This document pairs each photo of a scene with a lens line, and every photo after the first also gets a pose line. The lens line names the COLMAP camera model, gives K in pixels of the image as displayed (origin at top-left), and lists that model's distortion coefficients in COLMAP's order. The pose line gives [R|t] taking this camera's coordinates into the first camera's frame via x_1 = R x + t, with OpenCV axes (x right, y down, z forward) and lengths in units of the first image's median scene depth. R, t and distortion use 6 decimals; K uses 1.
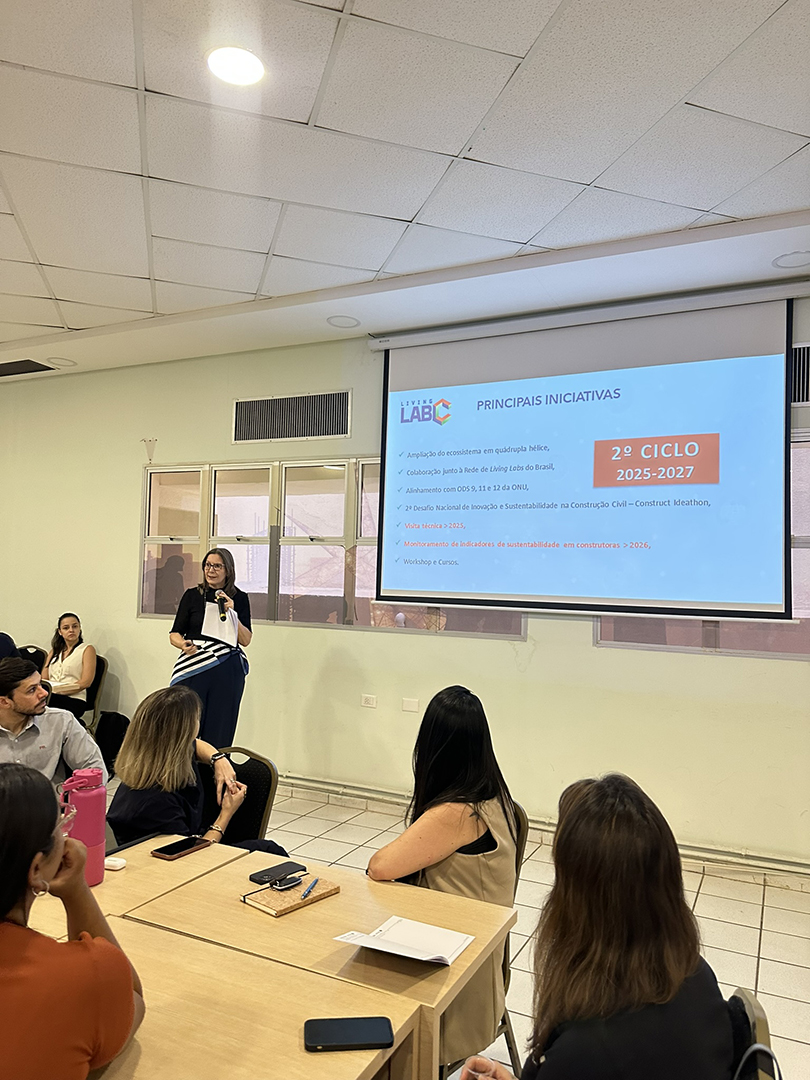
lens RADIAL K [[756.0, 0, 408.0], [0, 756.0, 568.3], [0, 0, 1]] dist [0.087564, -0.104298]
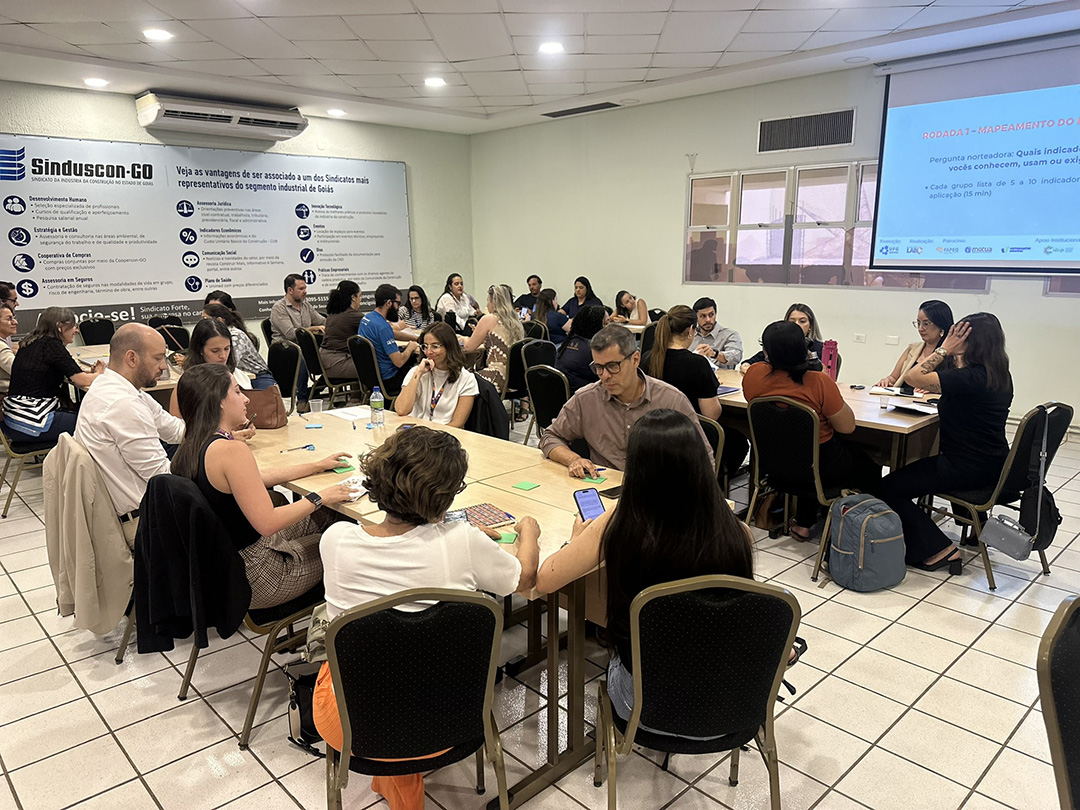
lens RADIAL K [[767.6, 0, 546.6], [0, 767.6, 410.1], [0, 0, 1]] dist [0.029574, -0.030380]
pose [[0.940489, 0.036717, -0.337836, -0.108555], [0.037962, 0.976572, 0.211817, -0.023701], [0.337698, -0.212037, 0.917061, -0.546313]]
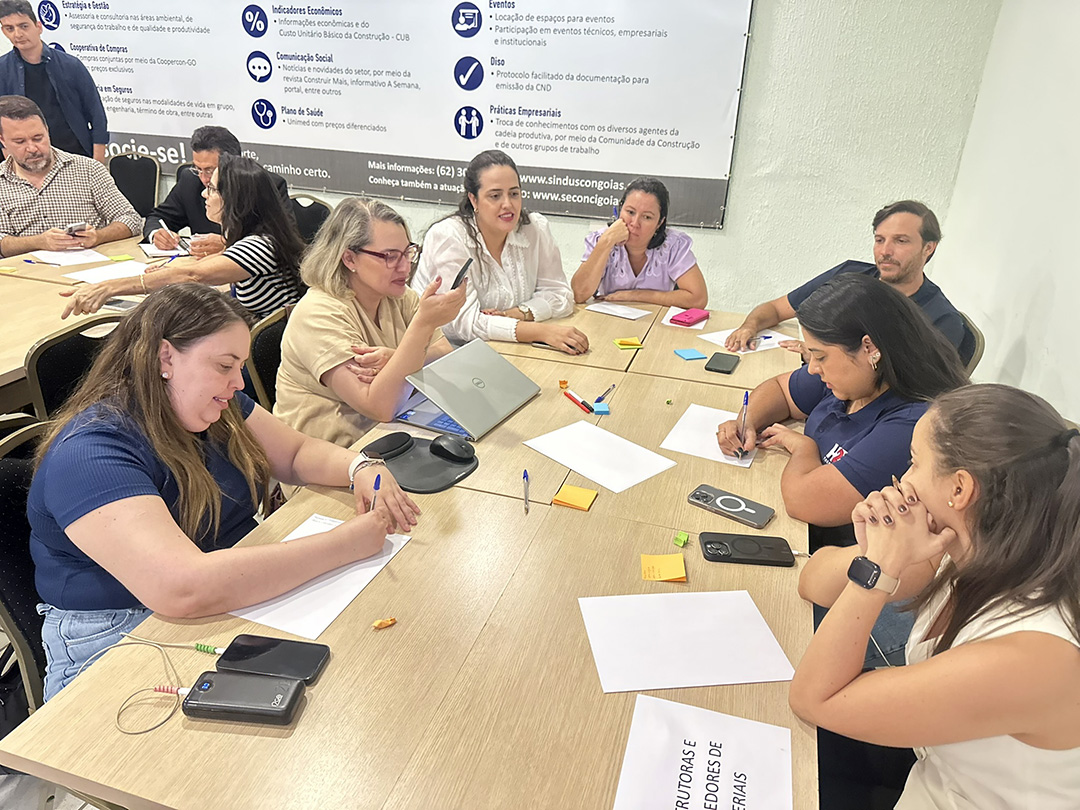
lens RADIAL K [[766.4, 0, 540.0], [0, 766.4, 405.0], [0, 0, 1]] dist [-0.006916, 0.003095]
pose [[0.150901, 0.372884, -0.915525, -0.373026], [-0.033003, 0.927515, 0.372327, 0.005627], [0.987998, -0.025969, 0.152269, 0.967084]]
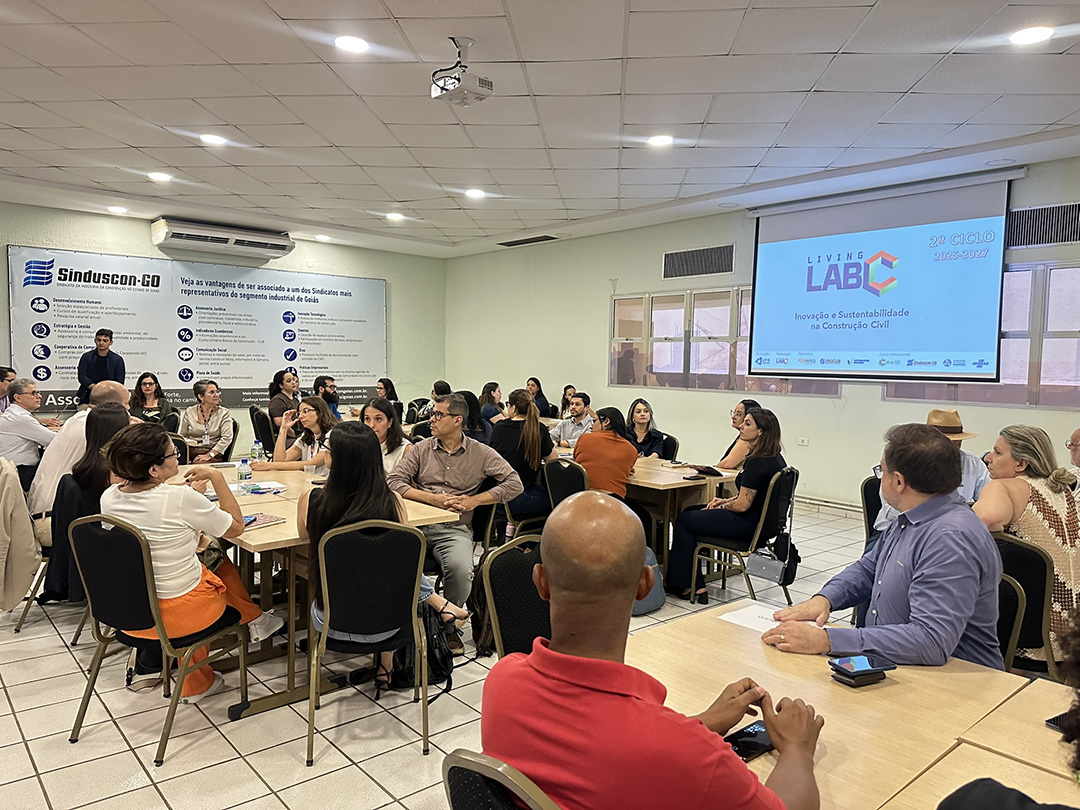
lens RADIAL K [[756.0, 0, 540.0], [0, 756.0, 405.0], [0, 0, 1]] dist [0.087564, -0.104298]
pose [[0.921849, 0.013012, -0.387331, 0.171417], [0.010399, 0.998246, 0.058283, 0.006595], [0.387410, -0.057756, 0.920096, -0.652422]]
